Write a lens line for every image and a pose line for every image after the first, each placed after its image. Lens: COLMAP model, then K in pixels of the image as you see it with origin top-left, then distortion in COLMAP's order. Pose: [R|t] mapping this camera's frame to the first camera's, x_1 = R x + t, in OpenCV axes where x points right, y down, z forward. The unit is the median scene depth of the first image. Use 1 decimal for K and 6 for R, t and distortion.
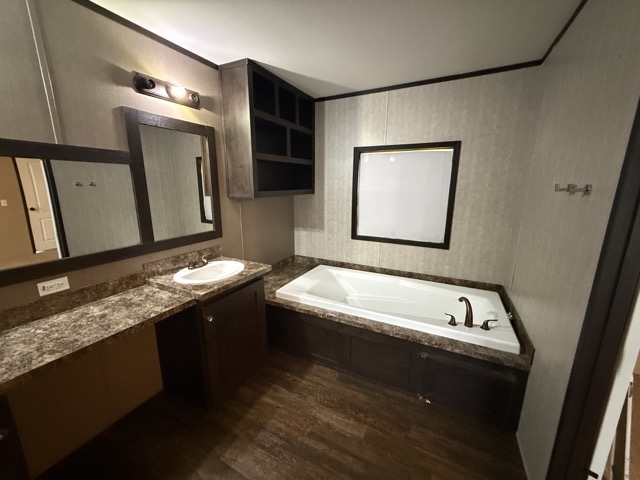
lens RADIAL K [[255.1, 0, 321.5], [0, 255.1, 238.7], [0, 0, 1]] dist [0.011119, -0.000281]
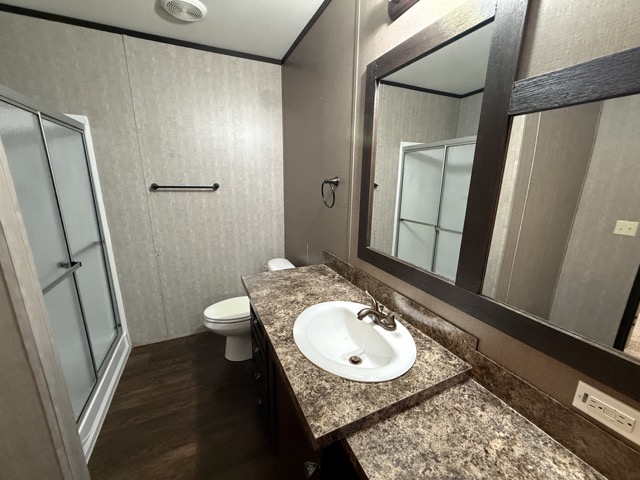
lens RADIAL K [[256.8, 0, 319.5], [0, 256.8, 237.6], [0, 0, 1]] dist [-0.000163, -0.000044]
pose [[-0.613228, 0.175989, -0.770052, -0.319201], [-0.180498, 0.917853, 0.353506, -0.086684], [0.769007, 0.355773, -0.531087, 0.501126]]
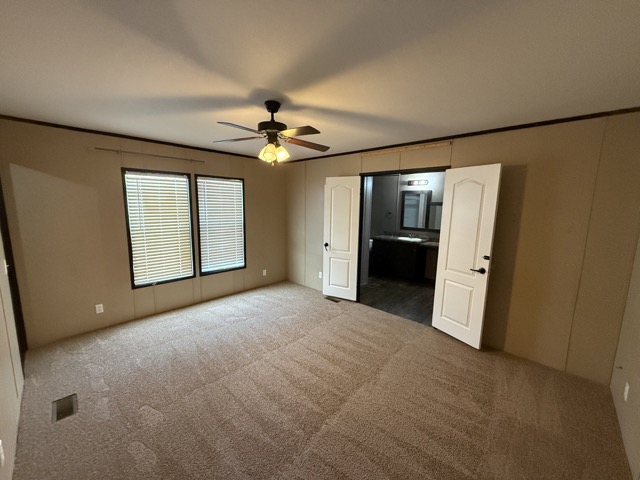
lens RADIAL K [[256.8, 0, 319.5], [0, 256.8, 237.6], [0, 0, 1]] dist [-0.000163, -0.000044]
pose [[-0.272199, 0.126168, -0.953934, 2.097013], [-0.219756, 0.957016, 0.189282, -0.086056], [0.936811, 0.261155, -0.232773, 0.097123]]
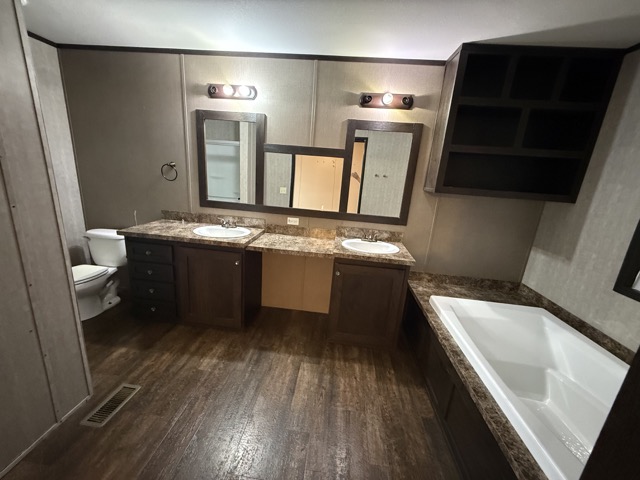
lens RADIAL K [[255.1, 0, 321.5], [0, 255.1, 238.7], [0, 0, 1]] dist [0.011119, -0.000281]
pose [[0.383373, 0.259957, -0.886255, 0.508690], [-0.268335, 0.949531, 0.162442, -0.038930], [0.883754, 0.175538, 0.433781, 0.252701]]
